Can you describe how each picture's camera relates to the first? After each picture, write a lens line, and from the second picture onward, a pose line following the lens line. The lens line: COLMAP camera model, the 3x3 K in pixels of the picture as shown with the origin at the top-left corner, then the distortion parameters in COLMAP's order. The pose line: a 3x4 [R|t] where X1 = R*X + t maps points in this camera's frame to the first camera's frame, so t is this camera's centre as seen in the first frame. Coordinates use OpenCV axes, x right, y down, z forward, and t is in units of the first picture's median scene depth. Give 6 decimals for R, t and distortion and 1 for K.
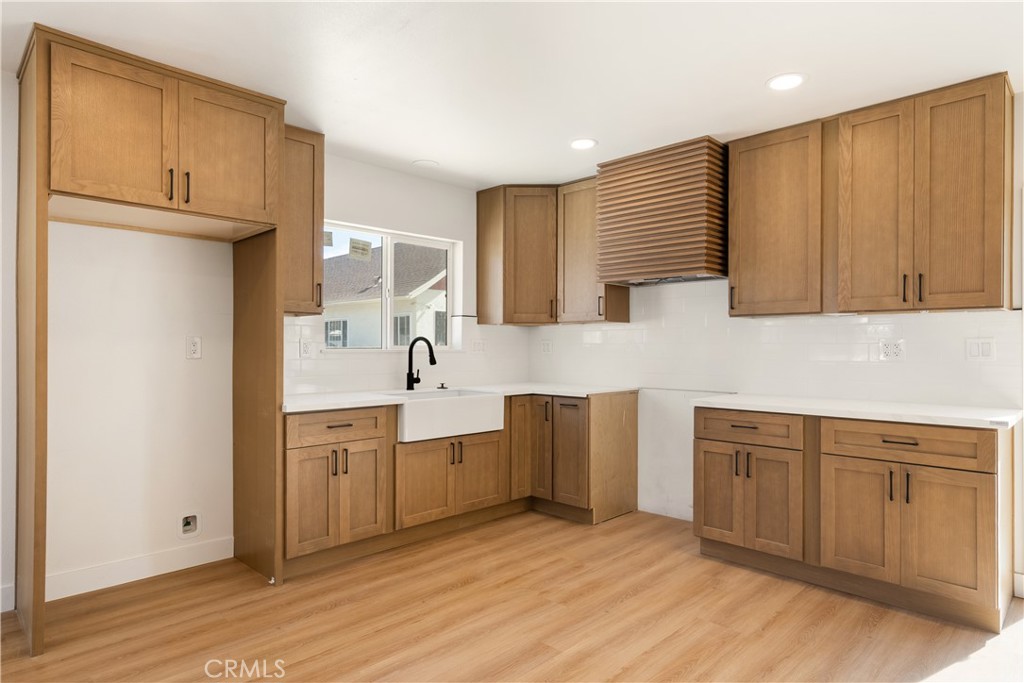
lens RADIAL K [[590.7, 0, 512.0], [0, 590.7, 341.5], [0, 0, 1]] dist [0.007404, 0.000931]
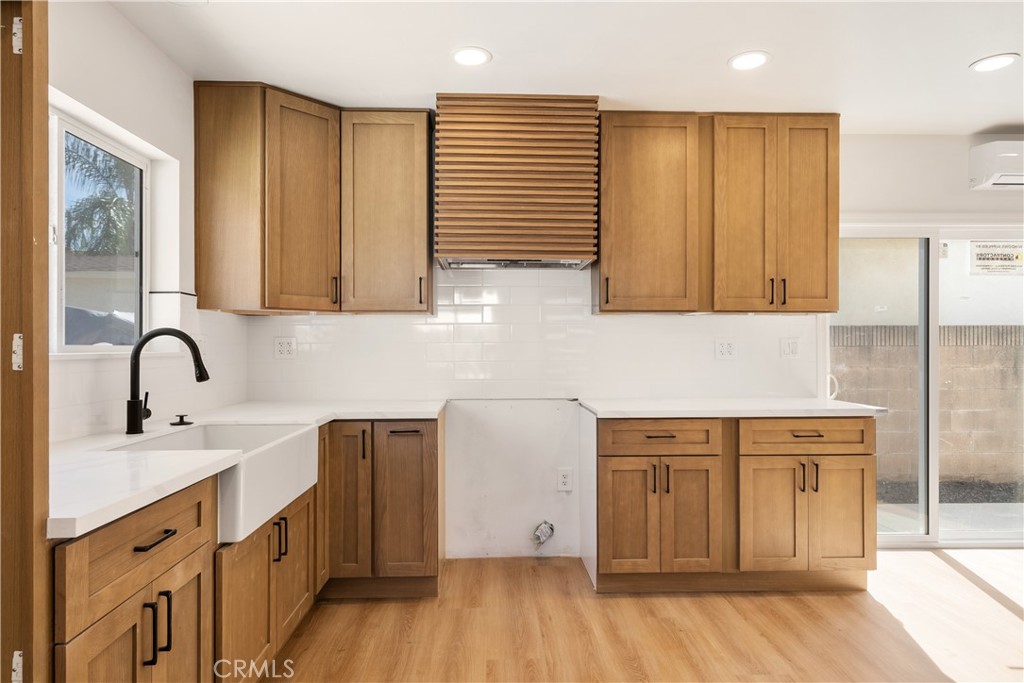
lens RADIAL K [[625.3, 0, 512.0], [0, 625.3, 341.5], [0, 0, 1]] dist [0.003685, 0.001631]
pose [[0.683393, 0.003176, 0.730044, -0.428698], [-0.004351, 0.999990, -0.000277, 0.002854], [-0.730038, -0.002987, 0.683400, 0.504817]]
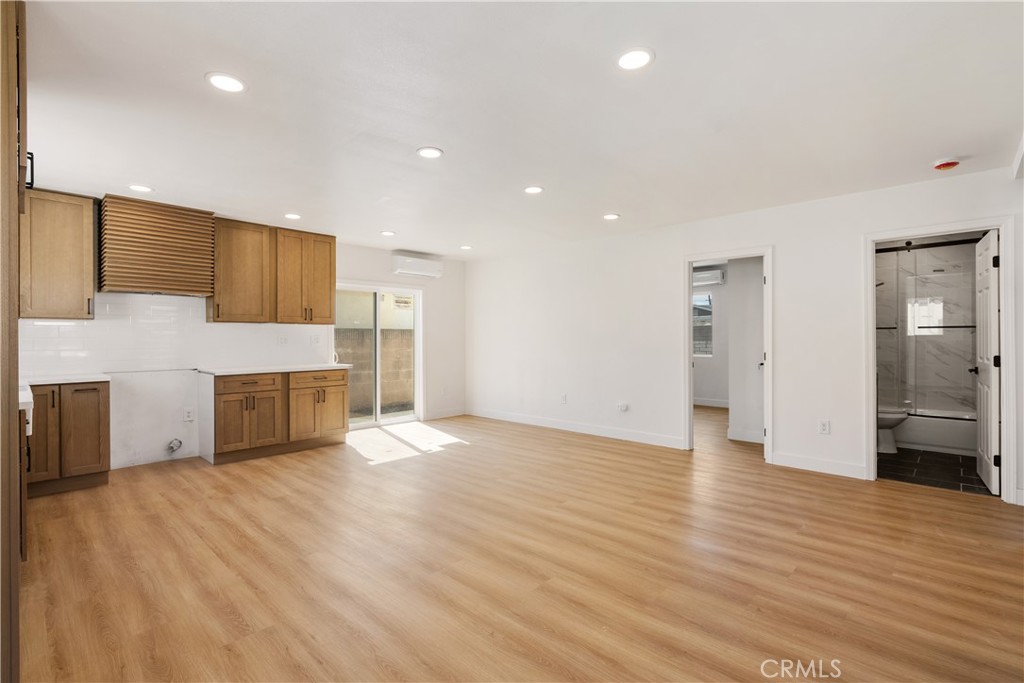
lens RADIAL K [[469.3, 0, 510.6], [0, 469.3, 338.9], [0, 0, 1]] dist [-0.000276, 0.000303]
pose [[-0.017262, -0.001005, 0.999850, -1.048917], [-0.003488, 0.999993, 0.000945, 0.002404], [-0.999845, -0.003471, -0.017265, 0.204694]]
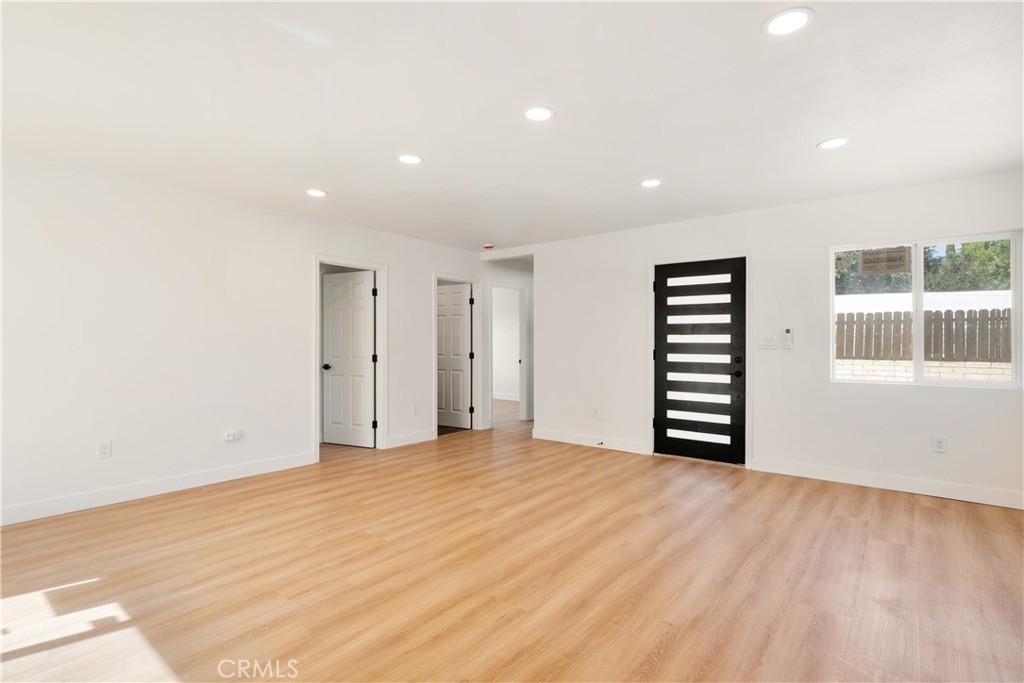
lens RADIAL K [[494.5, 0, 512.0], [0, 494.5, 341.5], [0, 0, 1]] dist [0.000460, 0.000204]
pose [[-0.994547, -0.004799, -0.104176, 0.022524], [-0.003718, 0.999937, -0.010568, 0.010860], [0.104221, -0.010123, -0.994503, 1.143844]]
